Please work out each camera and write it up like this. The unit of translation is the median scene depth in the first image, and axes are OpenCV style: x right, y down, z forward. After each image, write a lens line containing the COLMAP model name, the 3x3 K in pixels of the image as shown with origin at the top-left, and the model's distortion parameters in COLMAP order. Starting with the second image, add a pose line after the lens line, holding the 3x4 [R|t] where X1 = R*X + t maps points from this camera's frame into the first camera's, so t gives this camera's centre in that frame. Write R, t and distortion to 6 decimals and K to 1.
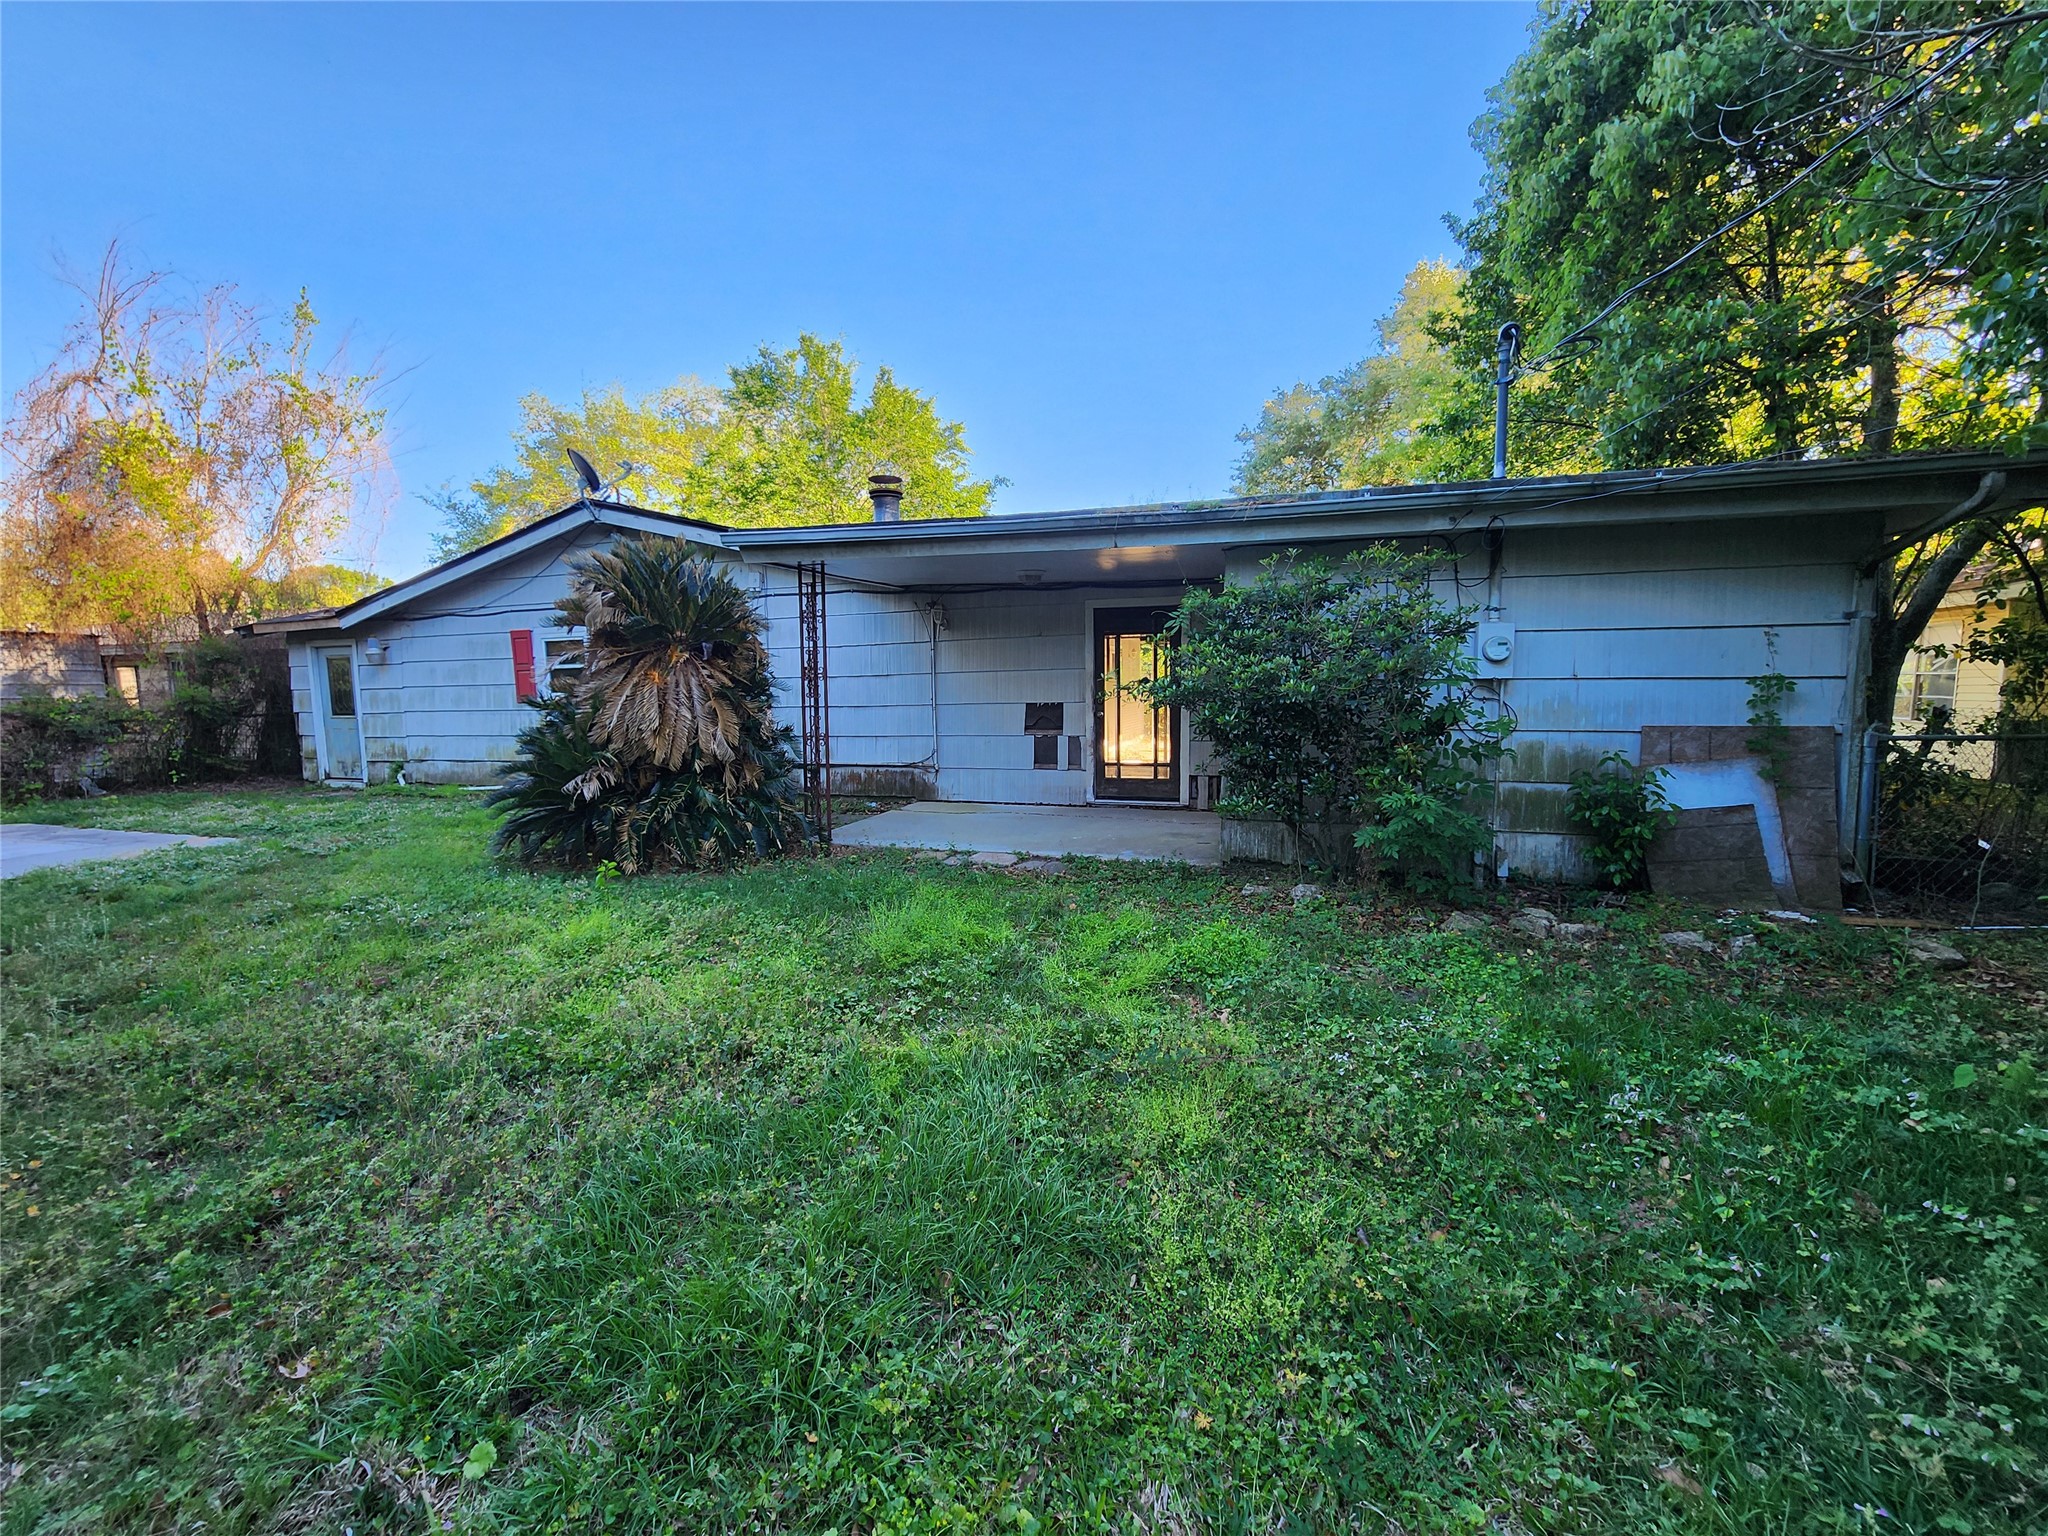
lens RADIAL K [[821.2, 0, 1024.0], [0, 821.2, 768.0], [0, 0, 1]] dist [-0.000413, -0.000072]
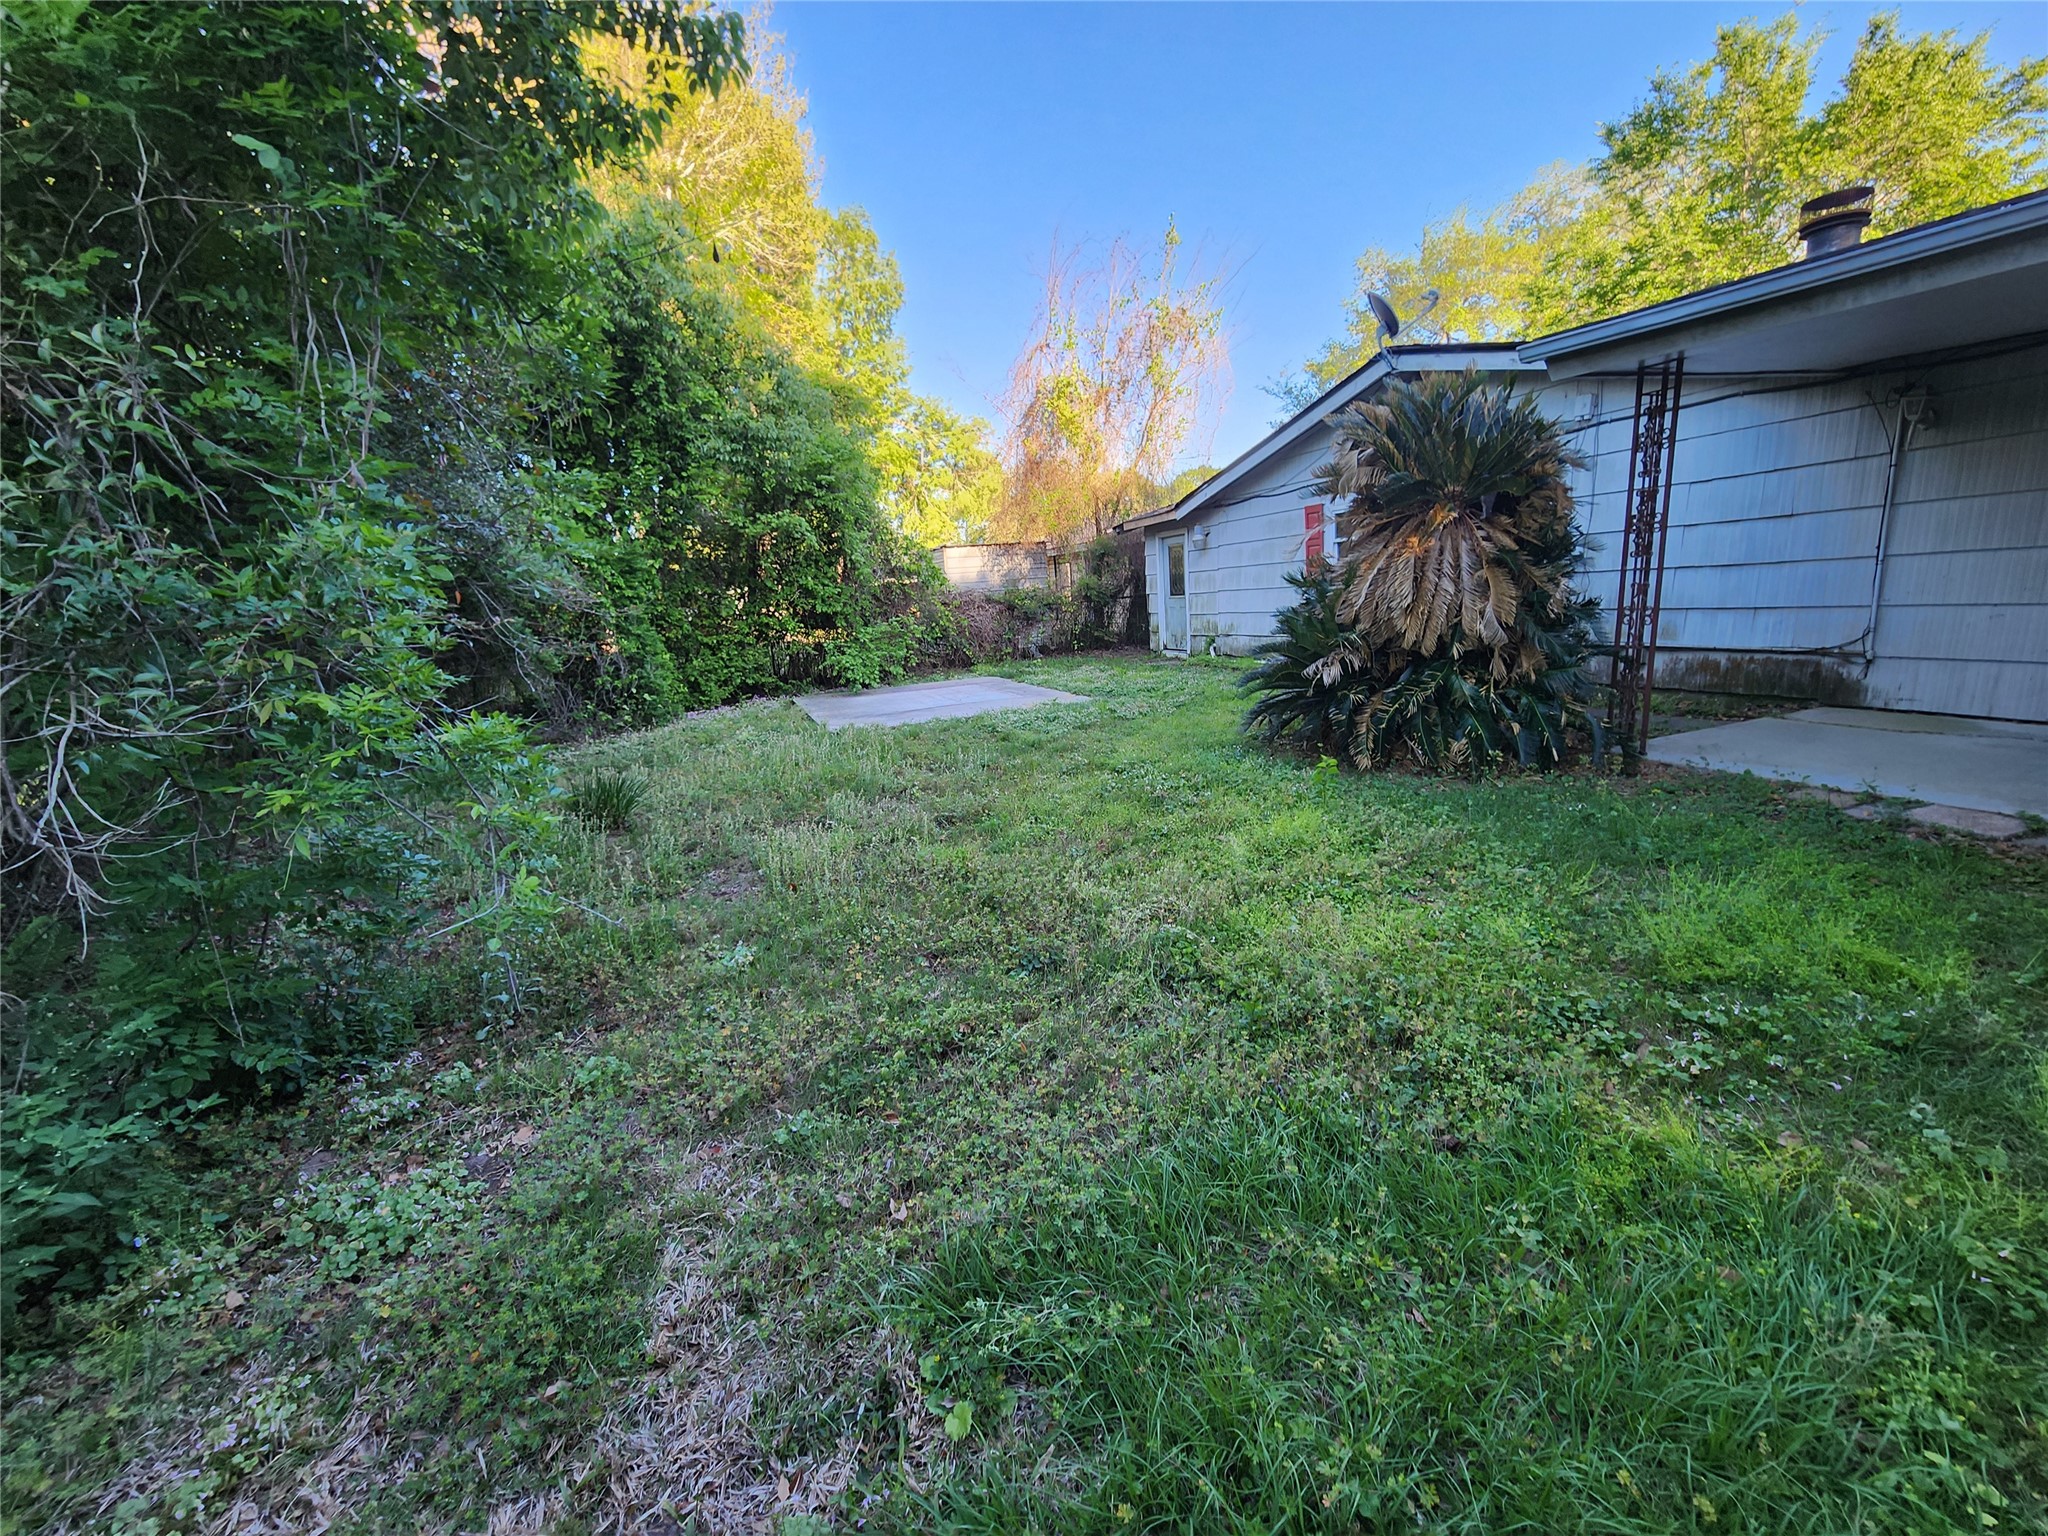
lens RADIAL K [[842.8, 0, 1024.0], [0, 842.8, 768.0], [0, 0, 1]] dist [-0.002271, 0.001074]
pose [[0.620939, 0.133316, -0.772438, 0.006203], [-0.016752, 0.987463, 0.156961, -0.010640], [0.783680, -0.084523, 0.615388, 0.109332]]
